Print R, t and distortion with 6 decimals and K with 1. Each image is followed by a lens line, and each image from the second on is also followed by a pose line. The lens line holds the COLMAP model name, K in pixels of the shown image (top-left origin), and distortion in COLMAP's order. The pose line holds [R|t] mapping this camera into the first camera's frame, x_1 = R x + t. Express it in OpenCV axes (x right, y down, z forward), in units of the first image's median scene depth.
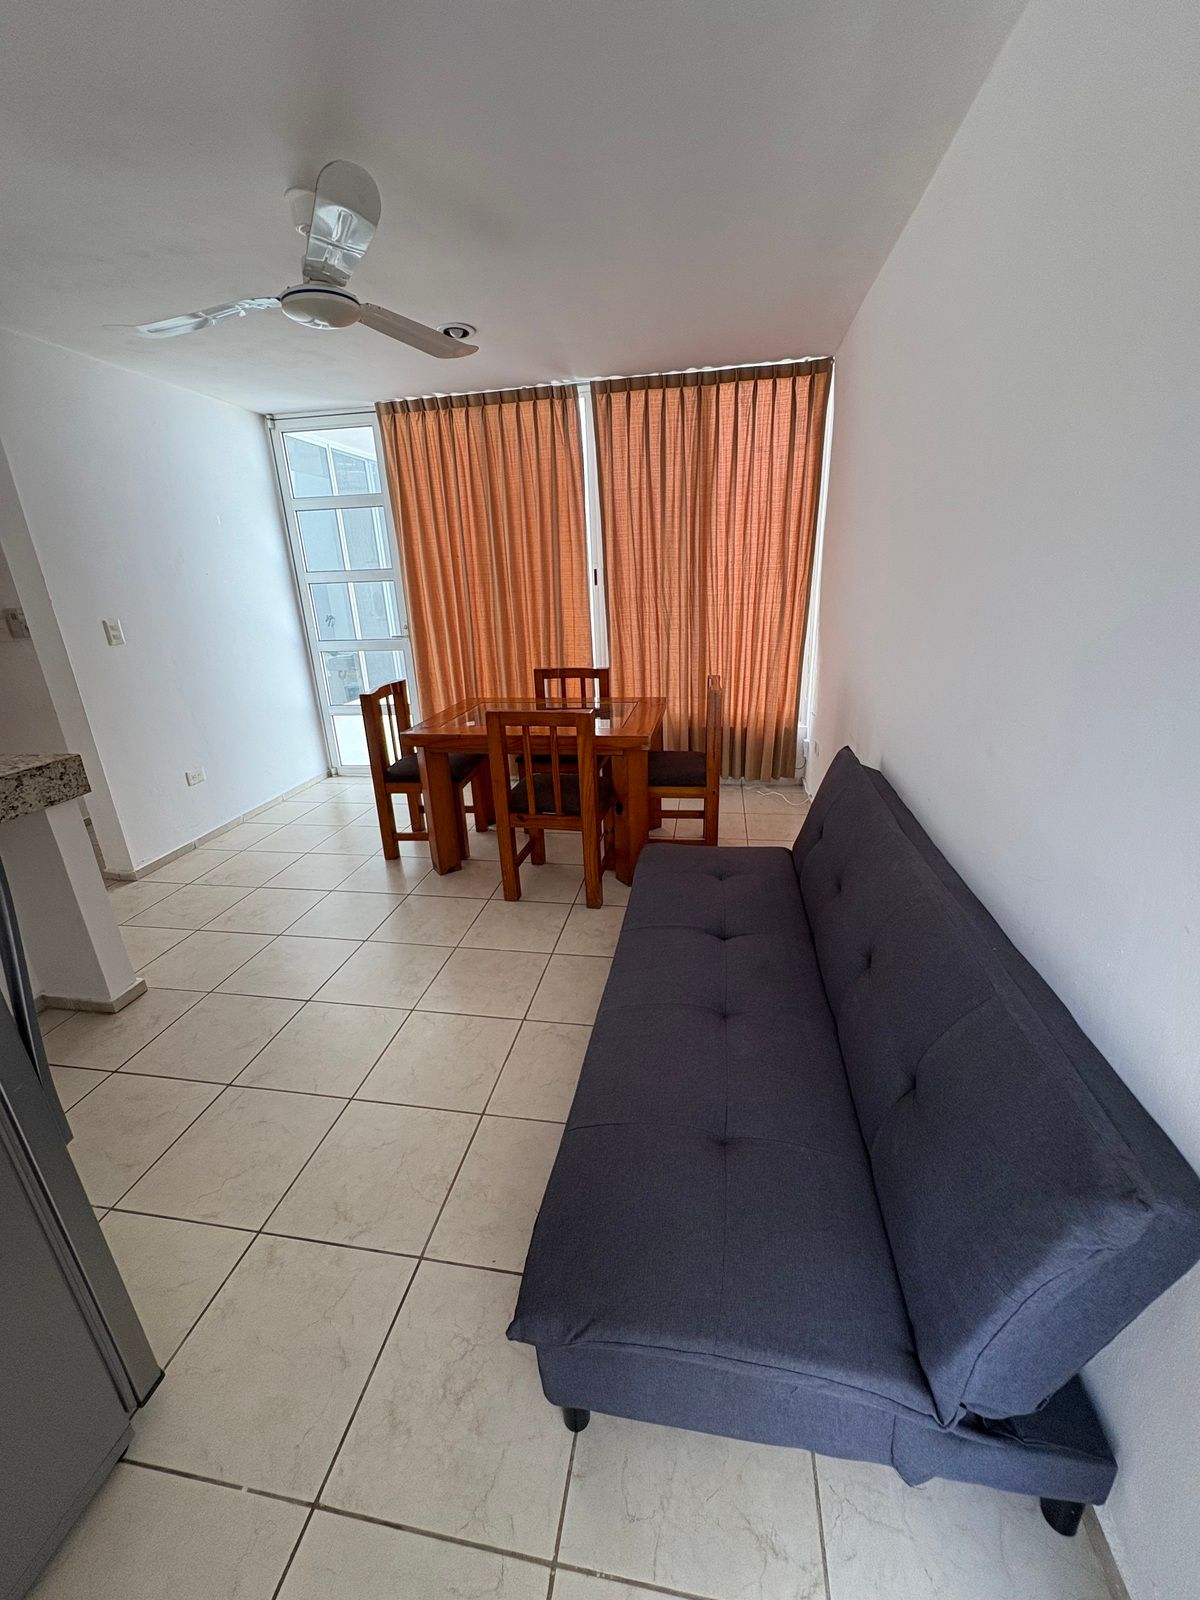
lens RADIAL K [[638.7, 0, 598.8], [0, 638.7, 799.8], [0, 0, 1]] dist [0.002563, -0.000218]
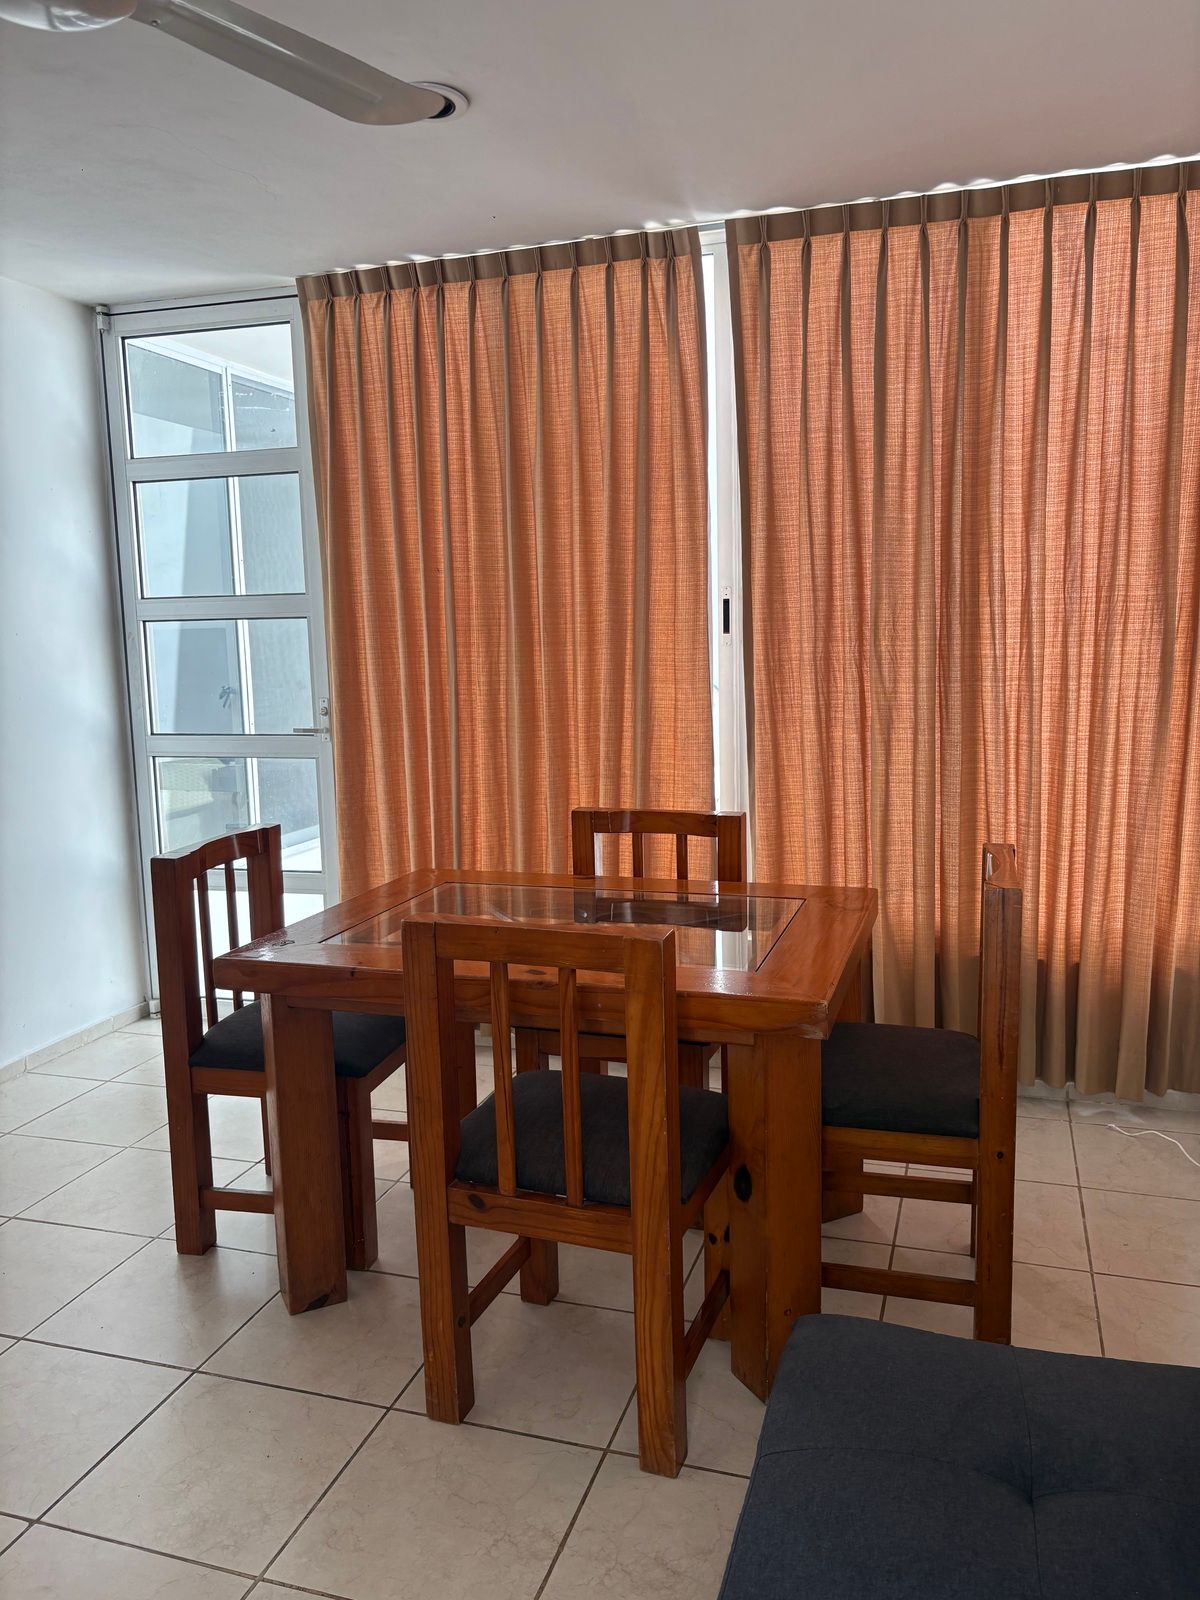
lens RADIAL K [[1216.1, 0, 607.6], [0, 1216.1, 799.1], [0, 0, 1]] dist [0.039751, -0.043756]
pose [[0.990893, 0.032627, -0.130642, 0.030506], [-0.057911, 0.979152, -0.194700, -0.049634], [0.121565, 0.200493, 0.972124, 0.183850]]
